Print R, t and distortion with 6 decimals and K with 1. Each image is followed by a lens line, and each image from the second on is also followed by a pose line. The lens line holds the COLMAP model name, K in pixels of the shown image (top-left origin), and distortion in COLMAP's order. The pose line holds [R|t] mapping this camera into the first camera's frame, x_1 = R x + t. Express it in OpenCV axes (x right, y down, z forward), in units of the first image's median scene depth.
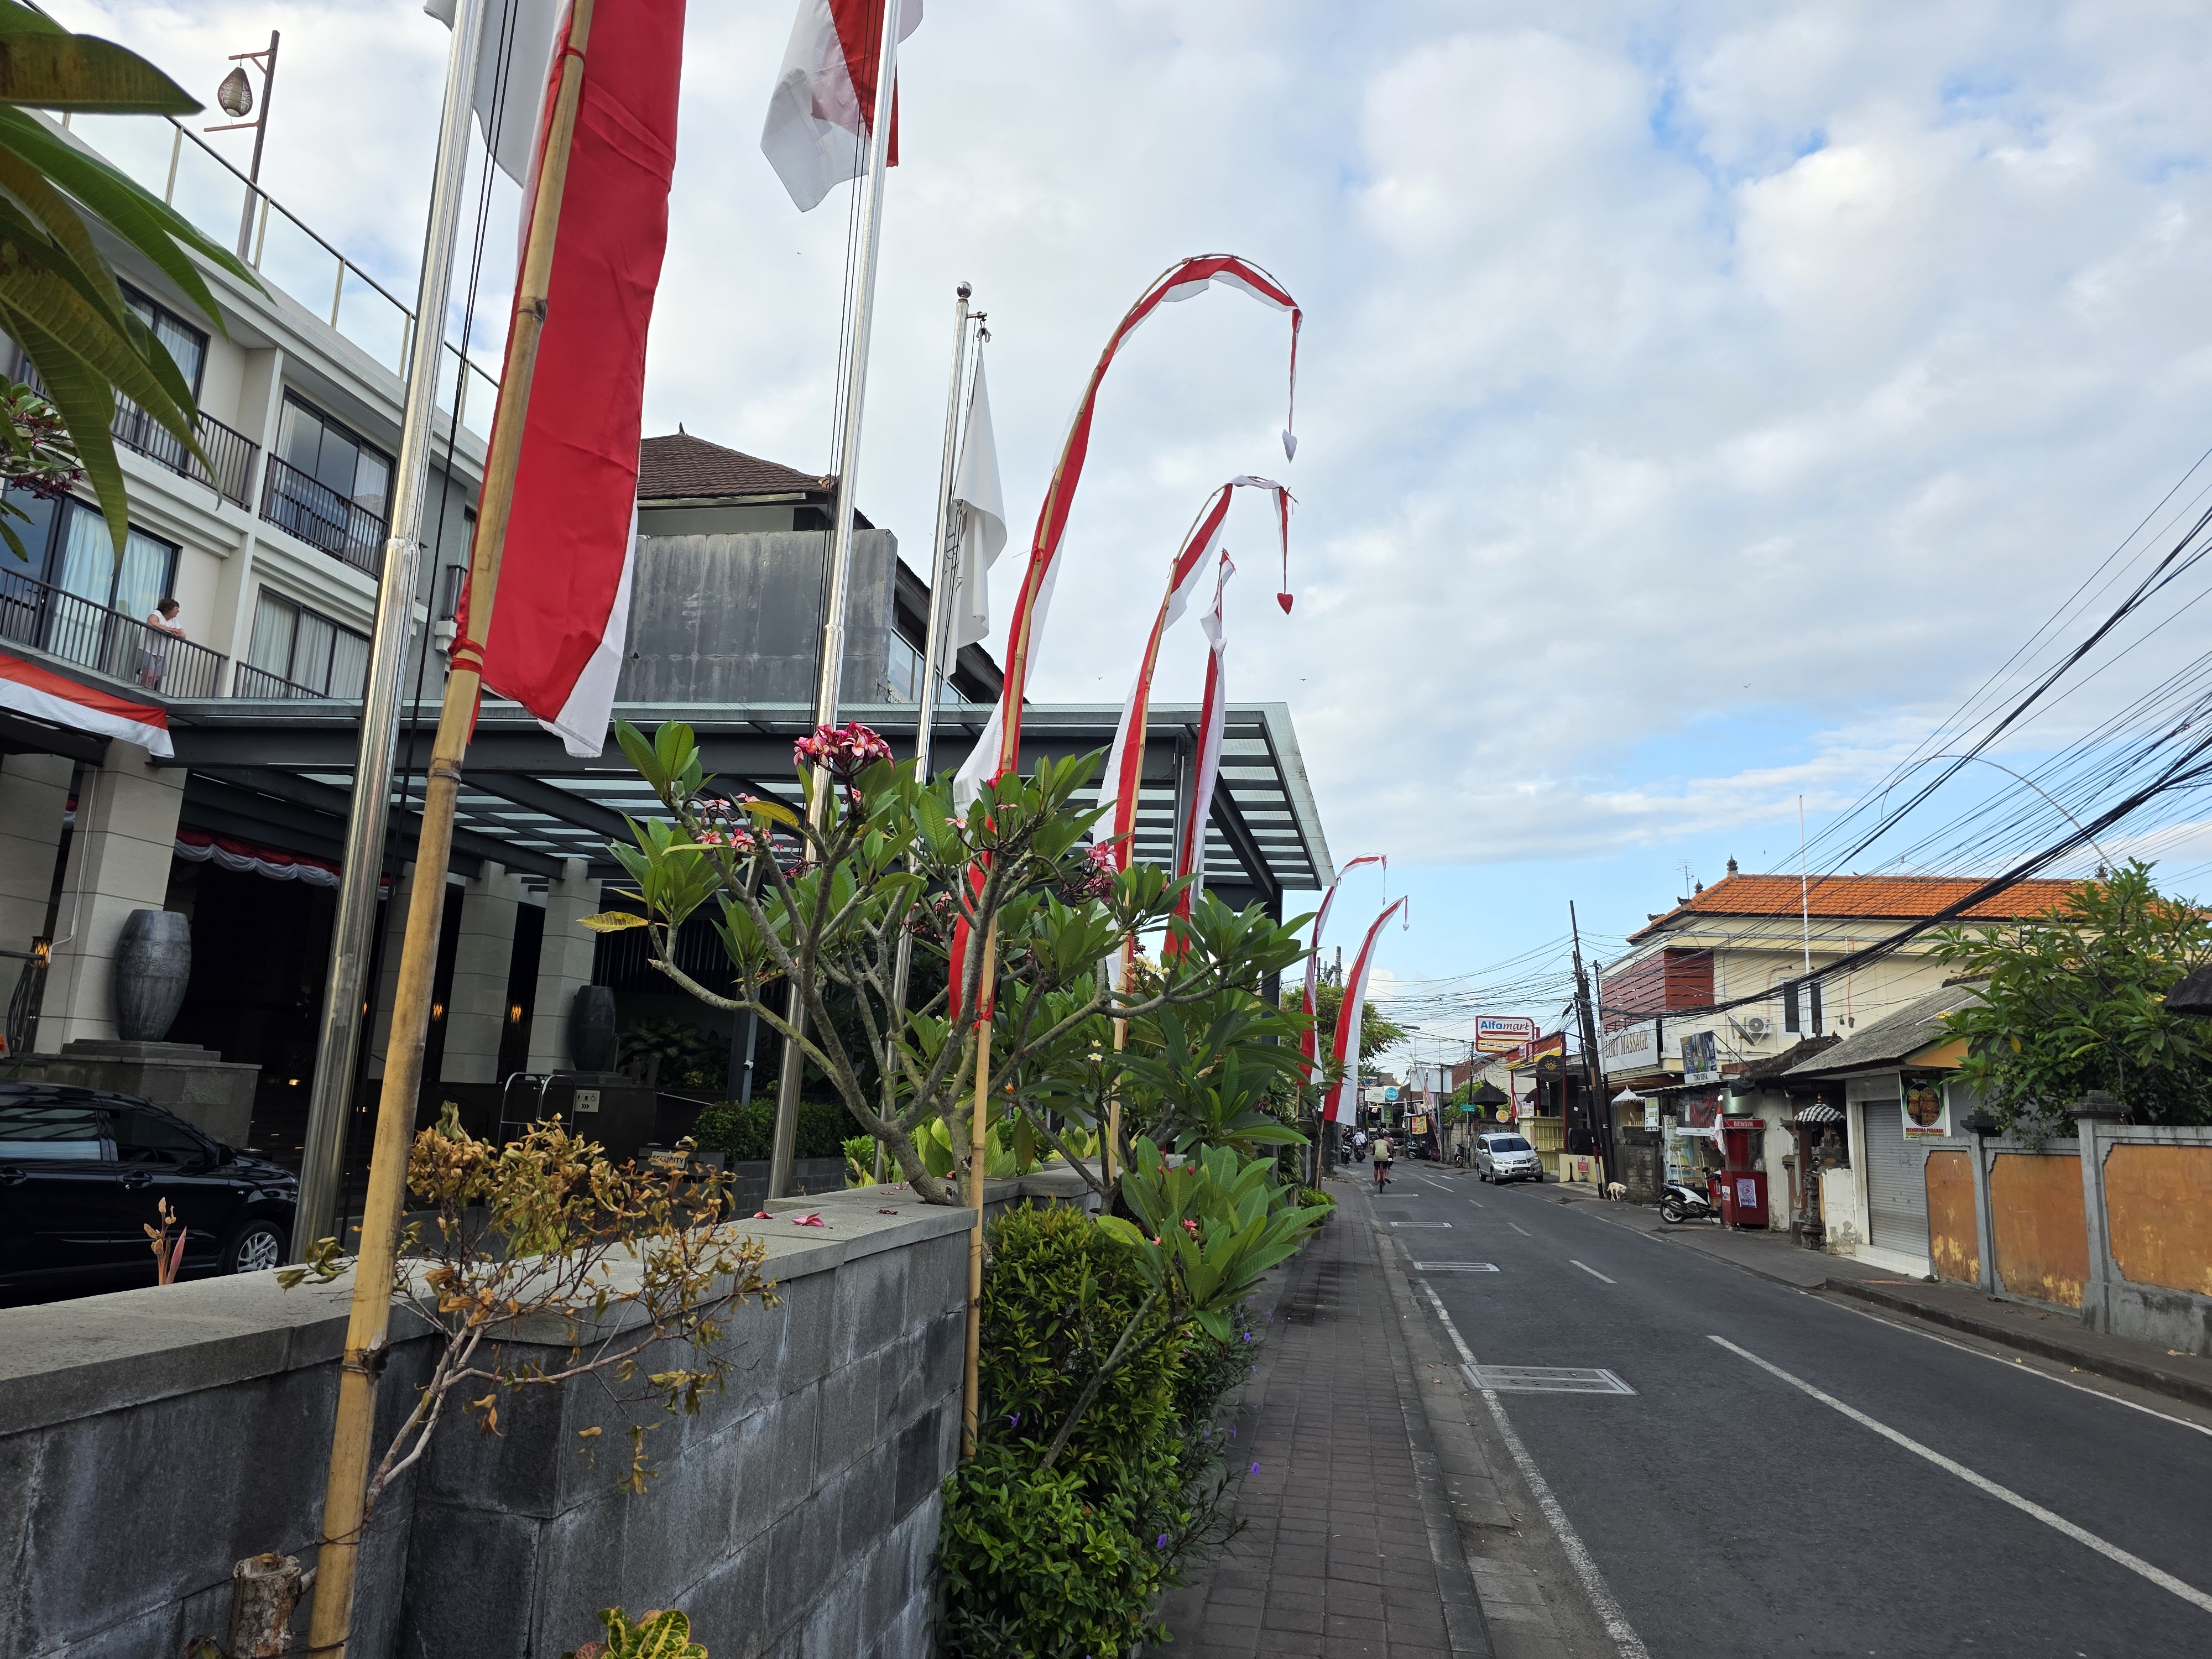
lens RADIAL K [[1485.2, 0, 1106.0], [0, 1485.2, 829.5], [0, 0, 1]] dist [0.003721, -0.000382]
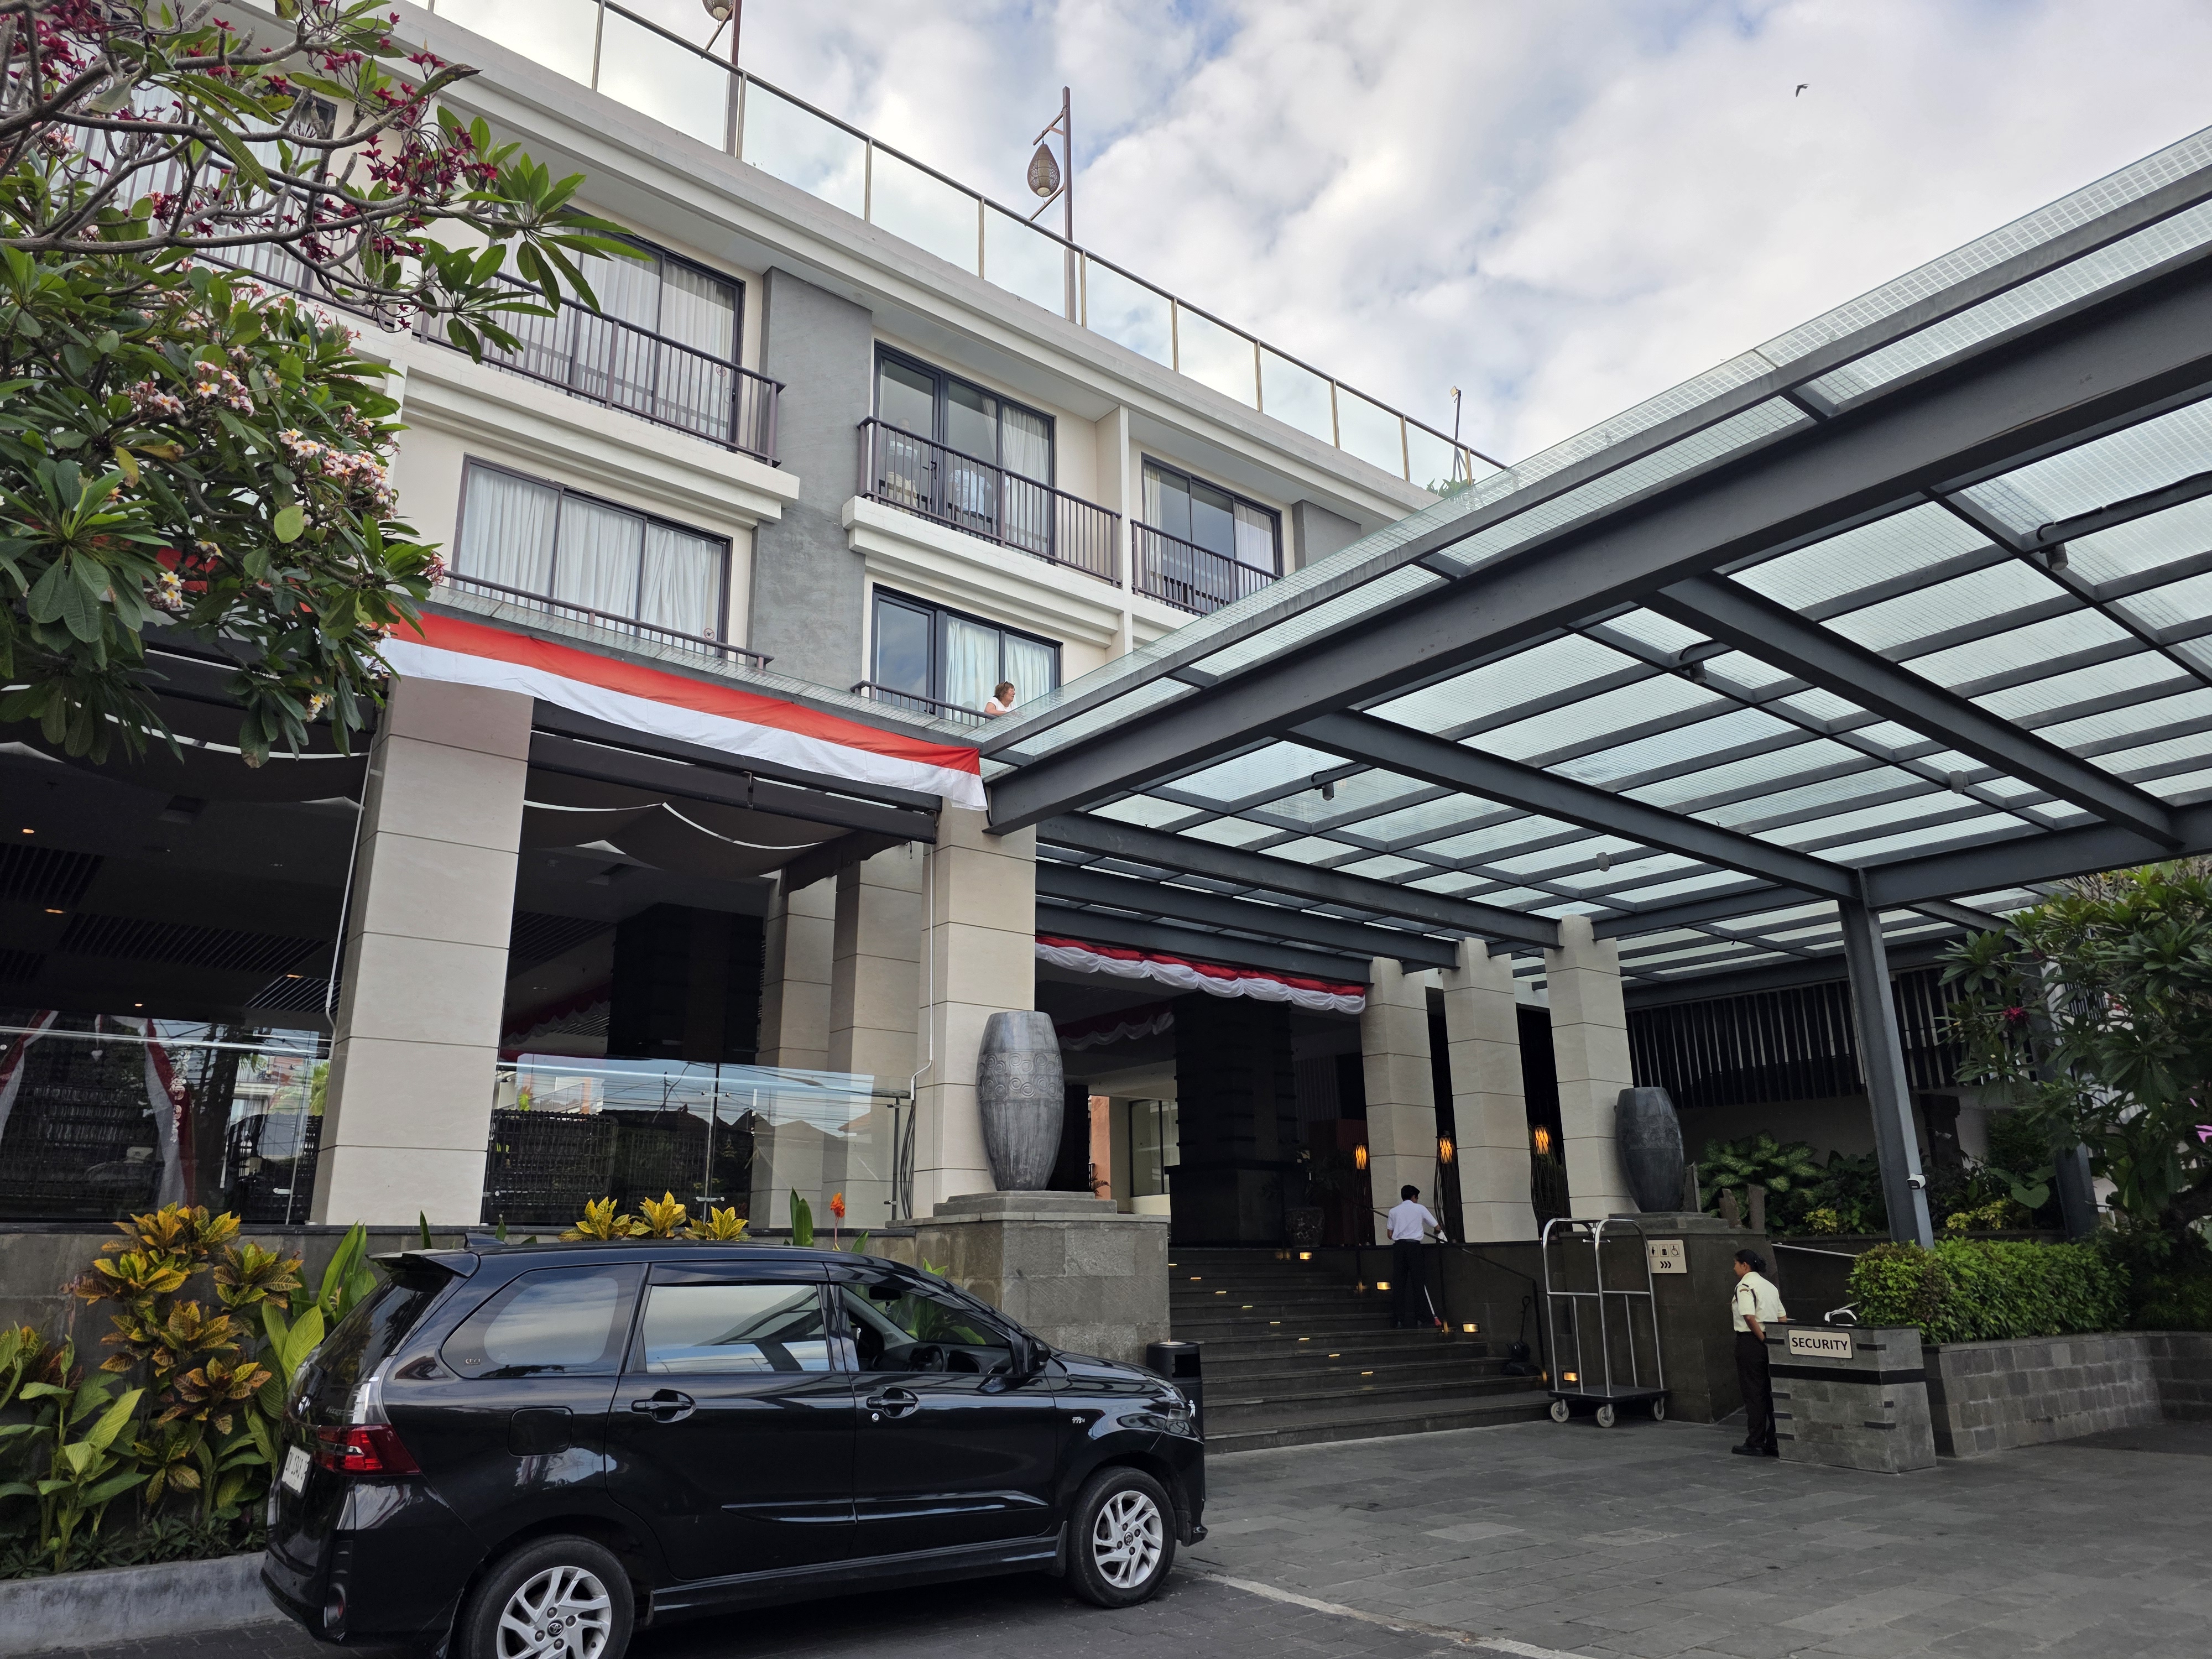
lens RADIAL K [[1517.5, 0, 1106.0], [0, 1517.5, 829.5], [0, 0, 1]] dist [0.112071, -0.108771]
pose [[0.775759, -0.230803, -0.587306, -0.091344], [0.168051, 0.972663, -0.160267, 0.065019], [0.608241, 0.025631, 0.793338, 0.288757]]
